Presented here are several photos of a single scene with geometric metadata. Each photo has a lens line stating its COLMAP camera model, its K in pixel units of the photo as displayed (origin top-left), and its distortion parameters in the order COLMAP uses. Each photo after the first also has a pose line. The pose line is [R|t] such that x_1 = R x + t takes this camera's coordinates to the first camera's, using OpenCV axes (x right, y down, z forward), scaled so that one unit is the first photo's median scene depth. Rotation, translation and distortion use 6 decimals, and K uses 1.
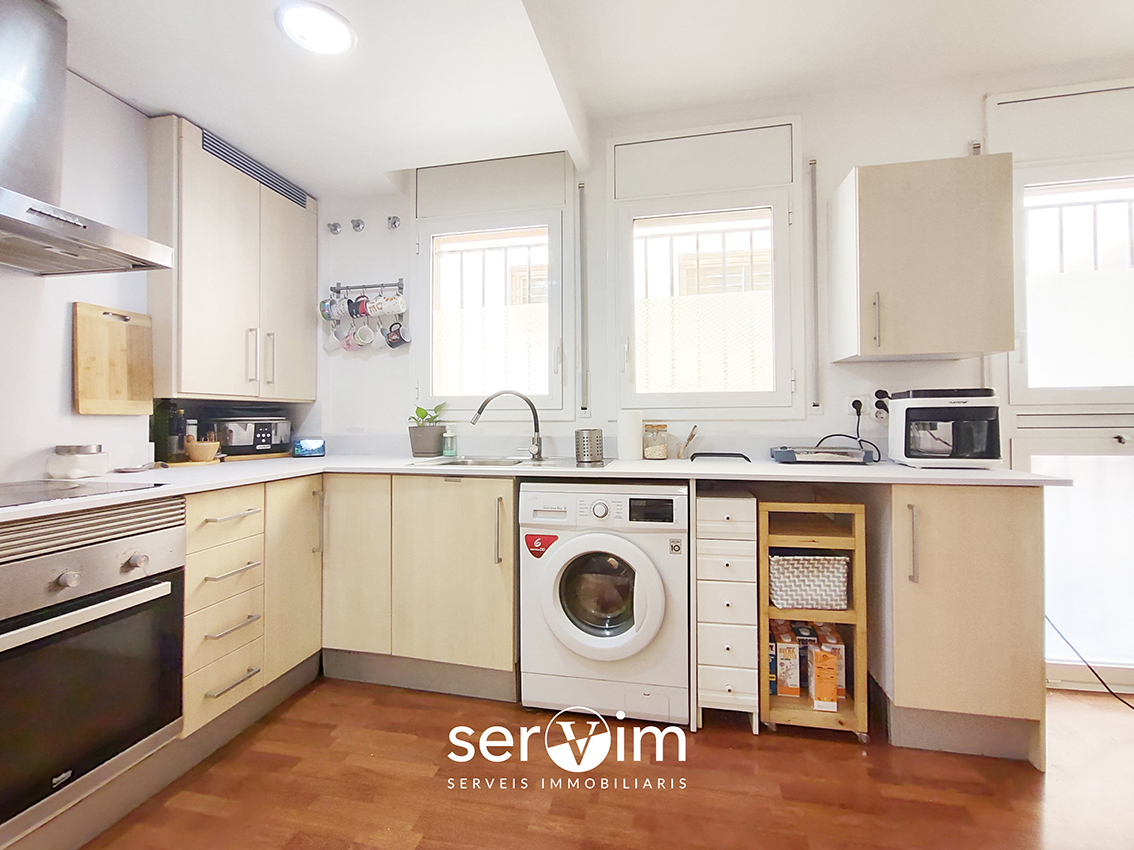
lens RADIAL K [[514.2, 0, 562.8], [0, 514.2, 412.9], [0, 0, 1]] dist [-0.009053, 0.001759]
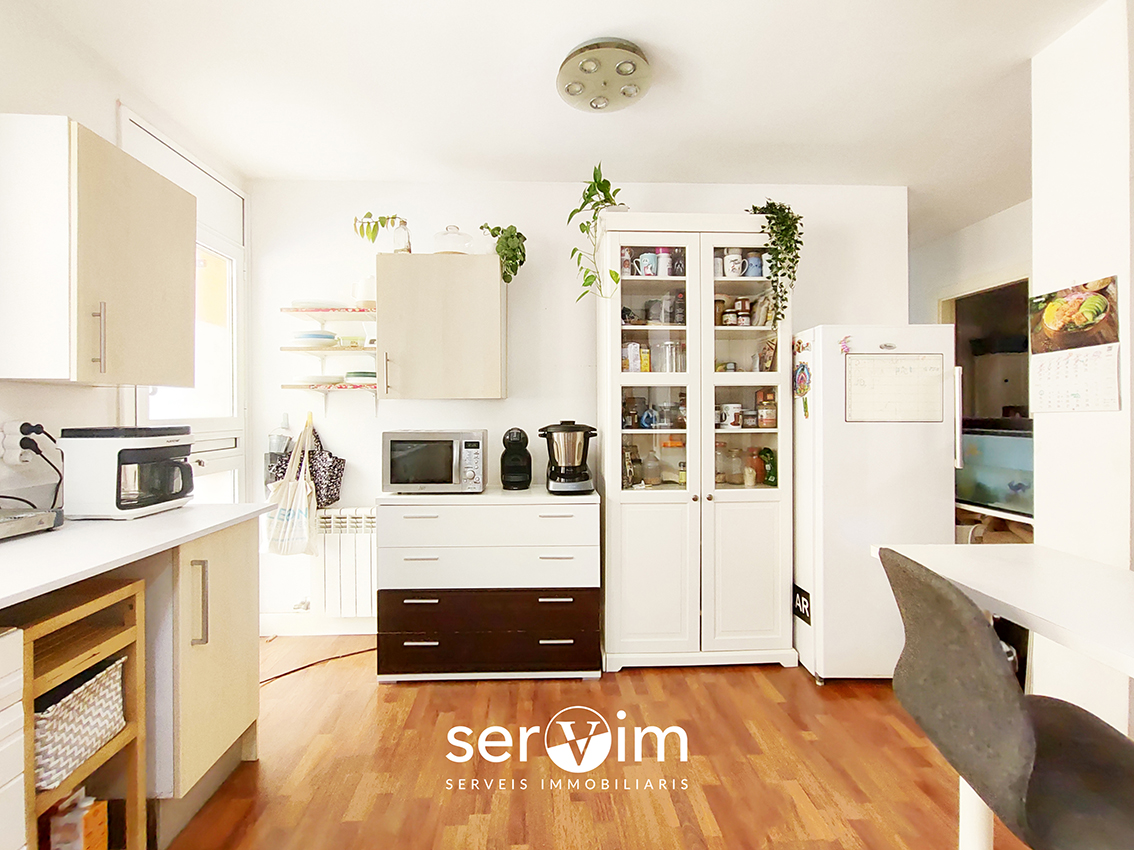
lens RADIAL K [[533.9, 0, 541.6], [0, 533.9, 411.3], [0, 0, 1]] dist [0.000694, -0.000265]
pose [[-0.232843, 0.002131, 0.972512, -0.315603], [-0.010057, 0.999939, -0.004599, -0.072602], [-0.972462, -0.010852, -0.232807, 0.525785]]
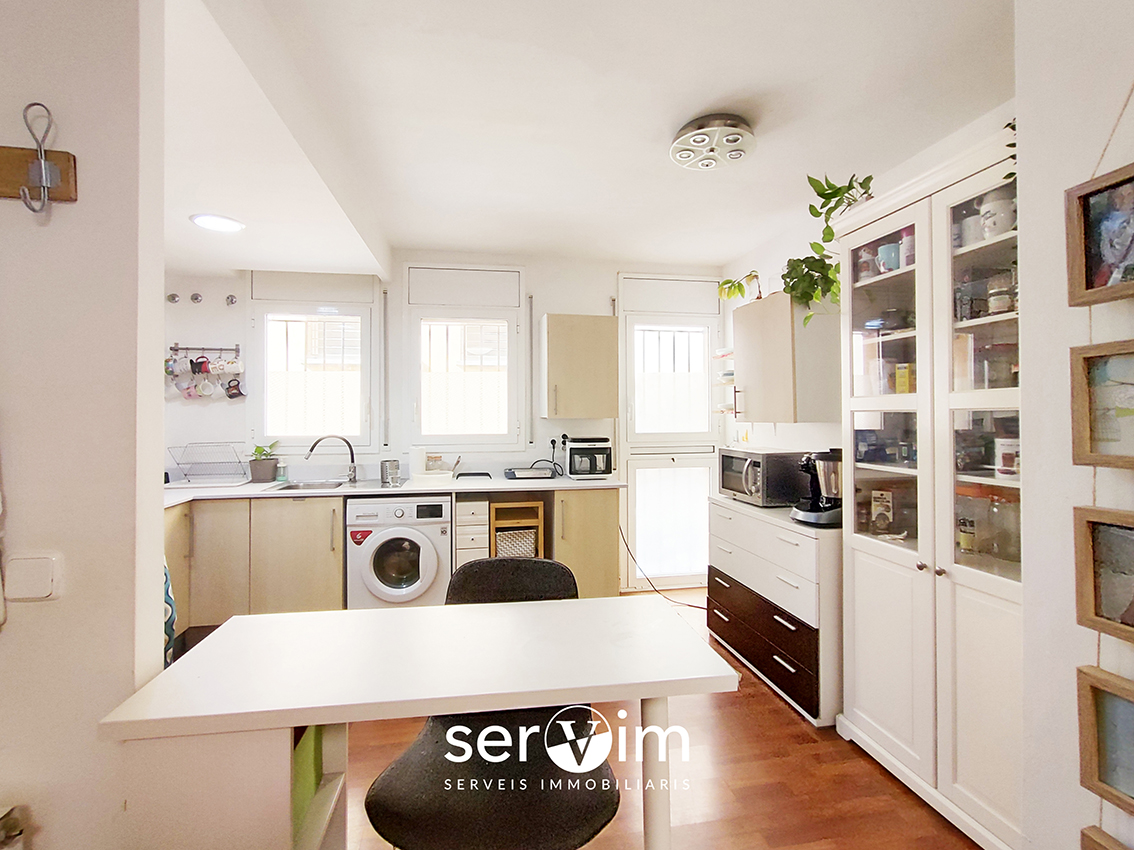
lens RADIAL K [[533.9, 0, 549.9], [0, 533.9, 409.5], [0, 0, 1]] dist [0.000694, -0.000265]
pose [[0.932201, 0.004702, 0.361911, -0.095983], [-0.004633, 0.999989, -0.001058, -0.141887], [-0.361912, -0.000690, 0.932212, -0.759666]]
